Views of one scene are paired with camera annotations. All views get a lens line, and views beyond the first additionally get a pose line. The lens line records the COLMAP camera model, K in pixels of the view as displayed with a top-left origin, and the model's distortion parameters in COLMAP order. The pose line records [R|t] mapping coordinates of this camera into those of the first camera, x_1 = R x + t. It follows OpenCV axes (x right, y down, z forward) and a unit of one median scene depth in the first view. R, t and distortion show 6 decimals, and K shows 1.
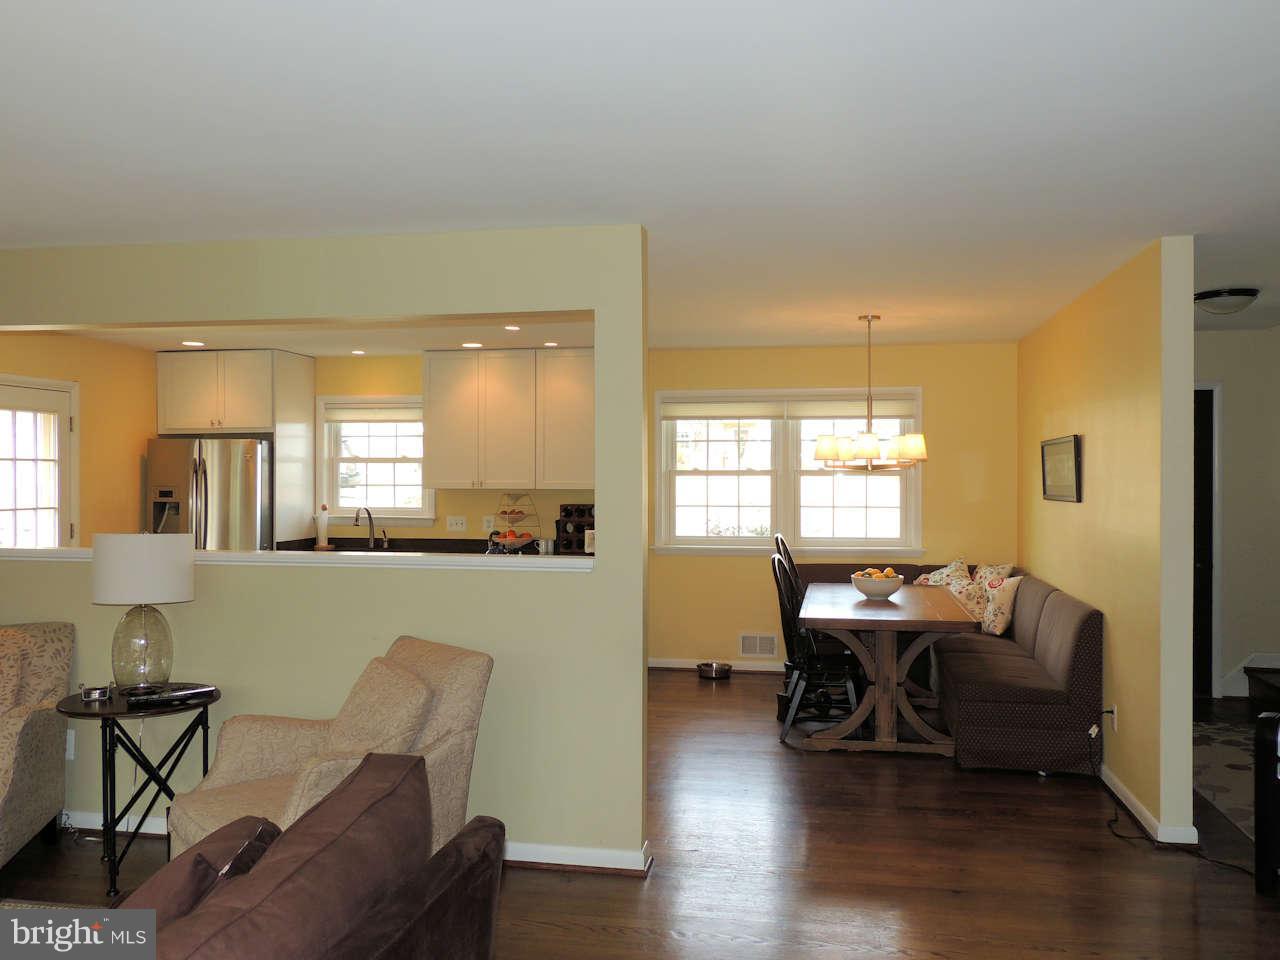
lens RADIAL K [[914.3, 0, 640.0], [0, 914.3, 480.0], [0, 0, 1]] dist [-0.006272, -0.002443]
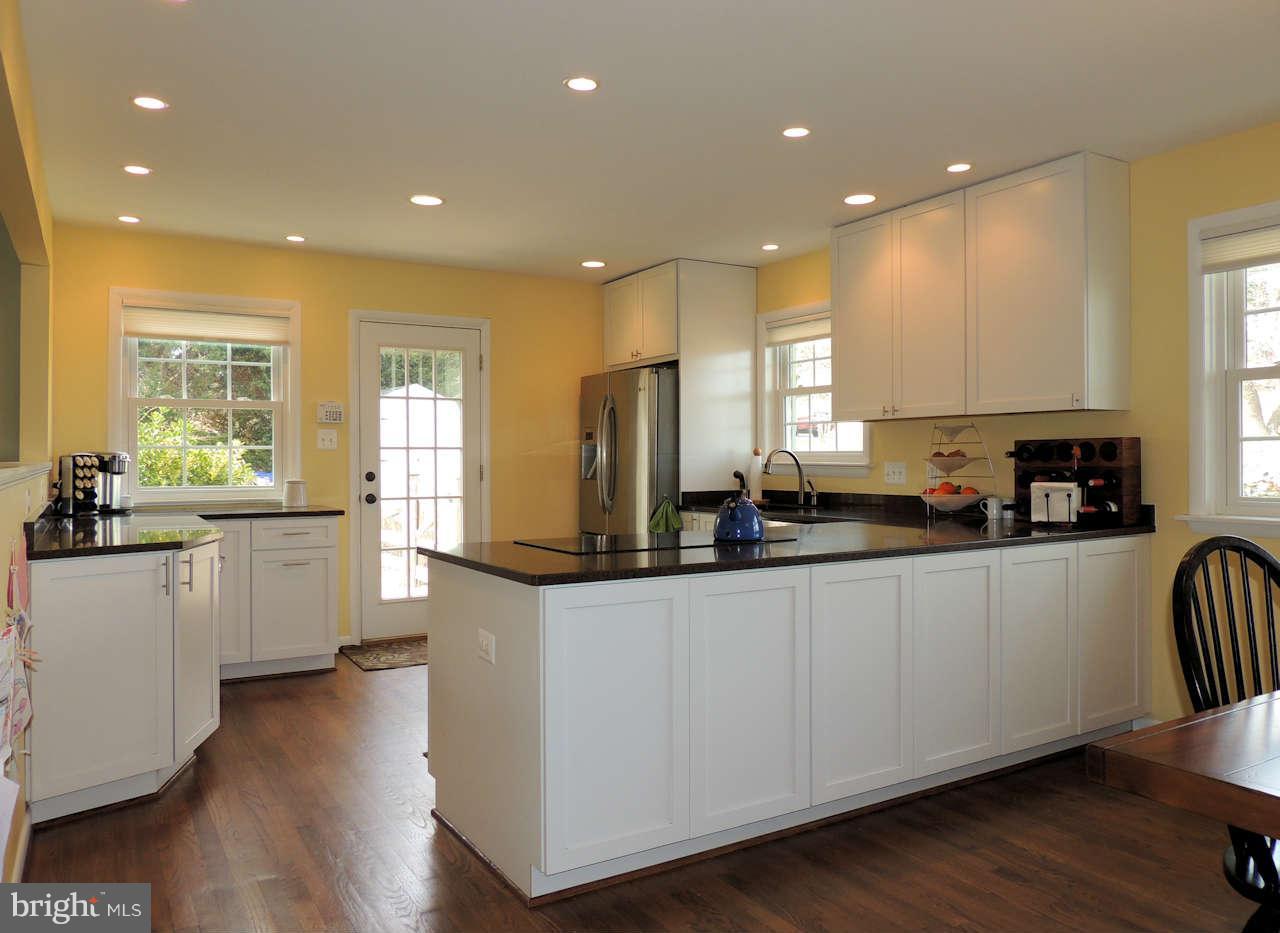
lens RADIAL K [[936.8, 0, 640.0], [0, 936.8, 466.5], [0, 0, 1]] dist [-0.005239, -0.001685]
pose [[0.659448, 0.001211, -0.751749, 0.208615], [0.006553, 0.999951, 0.007360, 0.037590], [0.751721, -0.009780, 0.659408, 0.404832]]
